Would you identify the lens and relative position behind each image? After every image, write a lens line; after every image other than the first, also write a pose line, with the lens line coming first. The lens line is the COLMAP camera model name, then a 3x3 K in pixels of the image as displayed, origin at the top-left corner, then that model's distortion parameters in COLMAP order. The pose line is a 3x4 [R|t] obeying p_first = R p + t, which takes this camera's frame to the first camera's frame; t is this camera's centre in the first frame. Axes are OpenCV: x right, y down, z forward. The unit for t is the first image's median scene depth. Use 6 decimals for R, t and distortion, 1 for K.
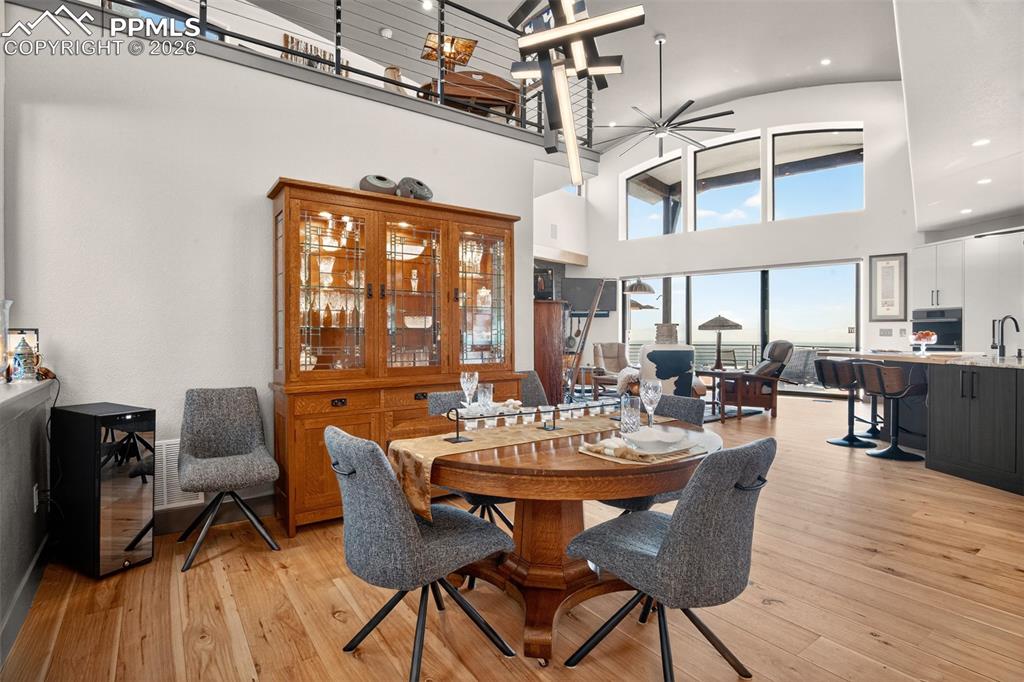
lens RADIAL K [[518.1, 0, 512.3], [0, 518.1, 334.0], [0, 0, 1]] dist [0.000801, -0.000118]
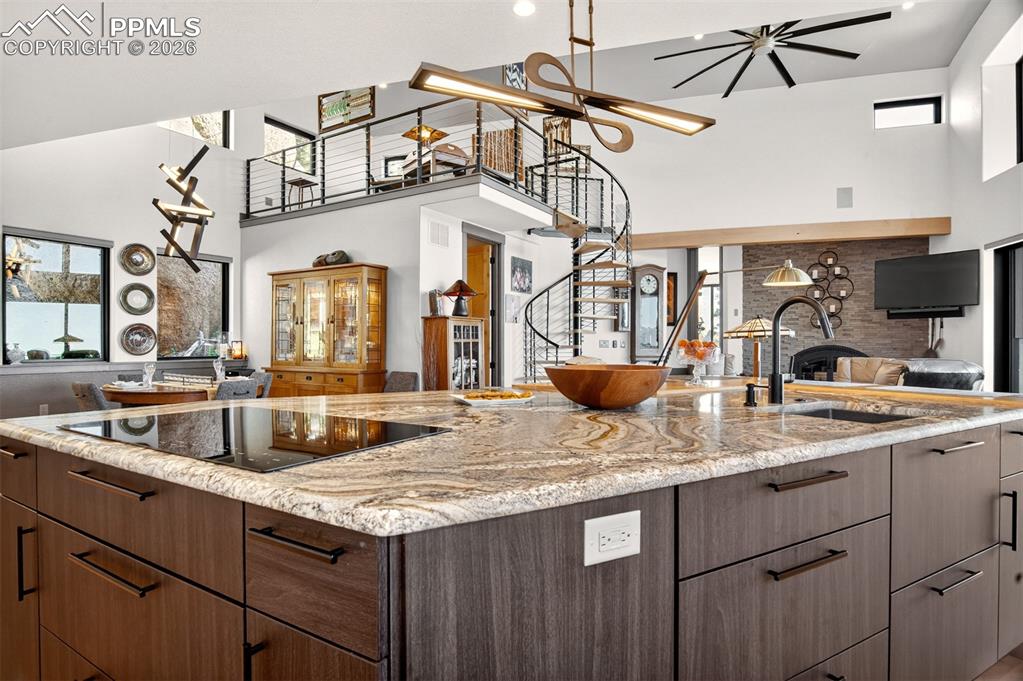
lens RADIAL K [[522.3, 0, 513.4], [0, 522.3, 345.4], [0, 0, 1]] dist [-0.027993, -0.000471]
pose [[0.401730, 0.001965, -0.915756, 0.677167], [-0.002456, 0.999996, 0.001068, 0.001342], [0.915755, 0.001820, 0.401734, 0.408514]]
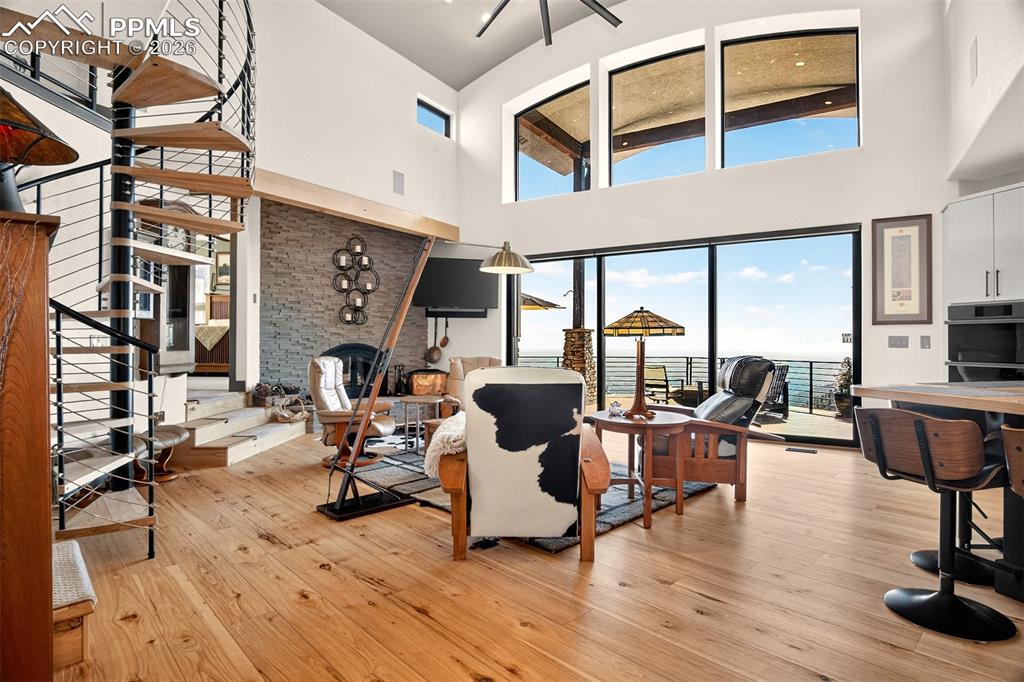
lens RADIAL K [[522.8, 0, 513.9], [0, 522.8, 345.9], [0, 0, 1]] dist [-0.027993, -0.000471]
pose [[0.991934, 0.001549, 0.126744, 0.182595], [-0.002344, 0.999978, 0.006124, -0.000817], [-0.126732, -0.006372, 0.991917, 0.442653]]
